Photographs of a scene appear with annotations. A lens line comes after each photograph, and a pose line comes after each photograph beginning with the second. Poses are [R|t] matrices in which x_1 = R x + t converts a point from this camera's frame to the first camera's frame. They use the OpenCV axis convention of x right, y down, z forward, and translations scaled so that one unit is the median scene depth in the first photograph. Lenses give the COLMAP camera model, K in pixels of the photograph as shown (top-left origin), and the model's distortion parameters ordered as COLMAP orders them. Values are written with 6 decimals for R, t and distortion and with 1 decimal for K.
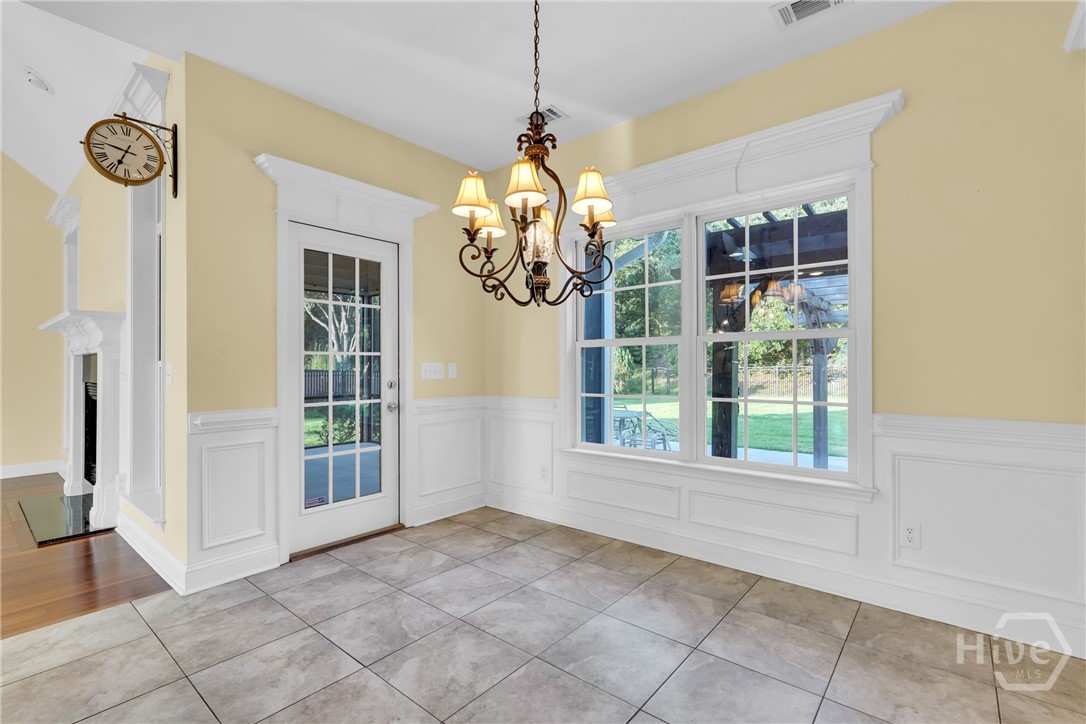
lens RADIAL K [[494.6, 0, 541.1], [0, 494.6, 364.4], [0, 0, 1]] dist [-0.014288, 0.009372]
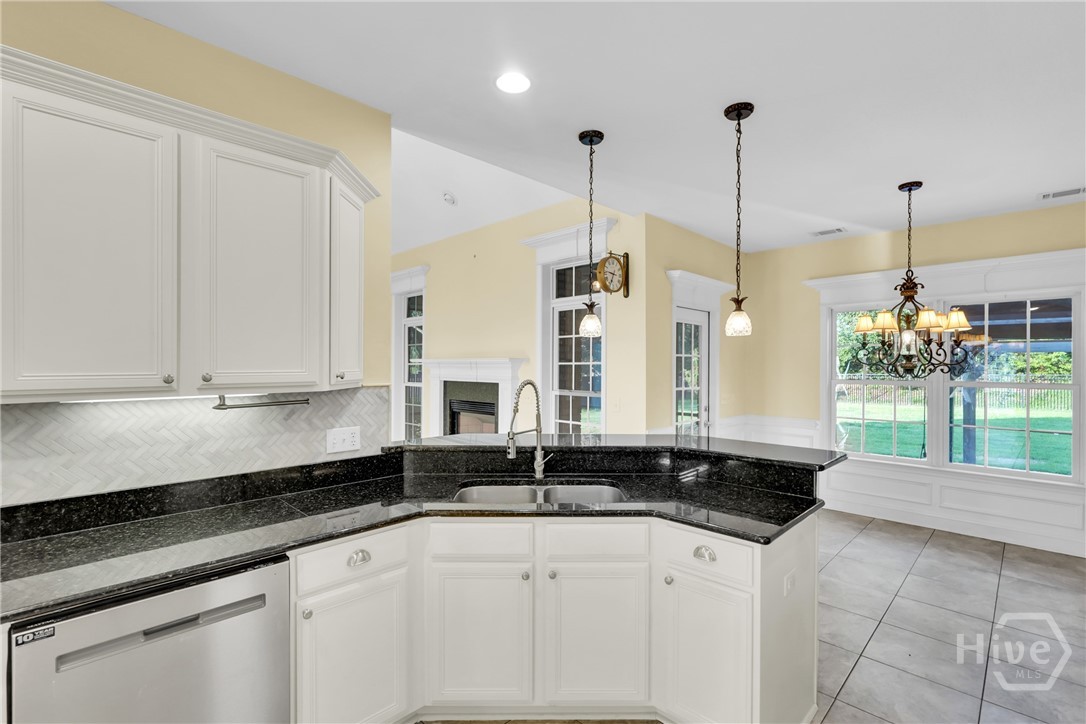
lens RADIAL K [[494.6, 0, 541.1], [0, 494.6, 364.4], [0, 0, 1]] dist [-0.014288, 0.009372]
pose [[0.996306, 0.011042, -0.085158, -0.874608], [-0.010617, 0.999929, 0.005443, -0.121320], [0.085212, -0.004519, 0.996353, -0.657864]]
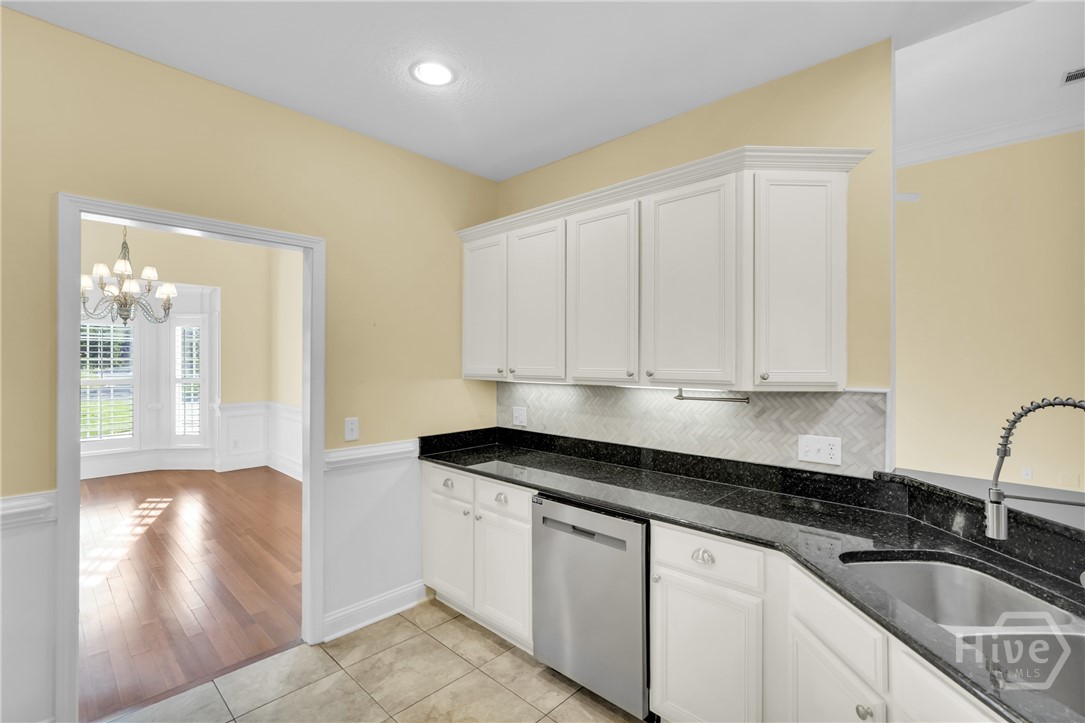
lens RADIAL K [[481.7, 0, 542.5], [0, 481.7, 361.5], [0, 0, 1]] dist [-0.010244, 0.000018]
pose [[-0.059407, 0.007593, -0.998205, -0.514493], [0.000176, 0.999971, 0.007596, -0.123676], [0.998234, 0.000276, -0.059406, -0.199712]]
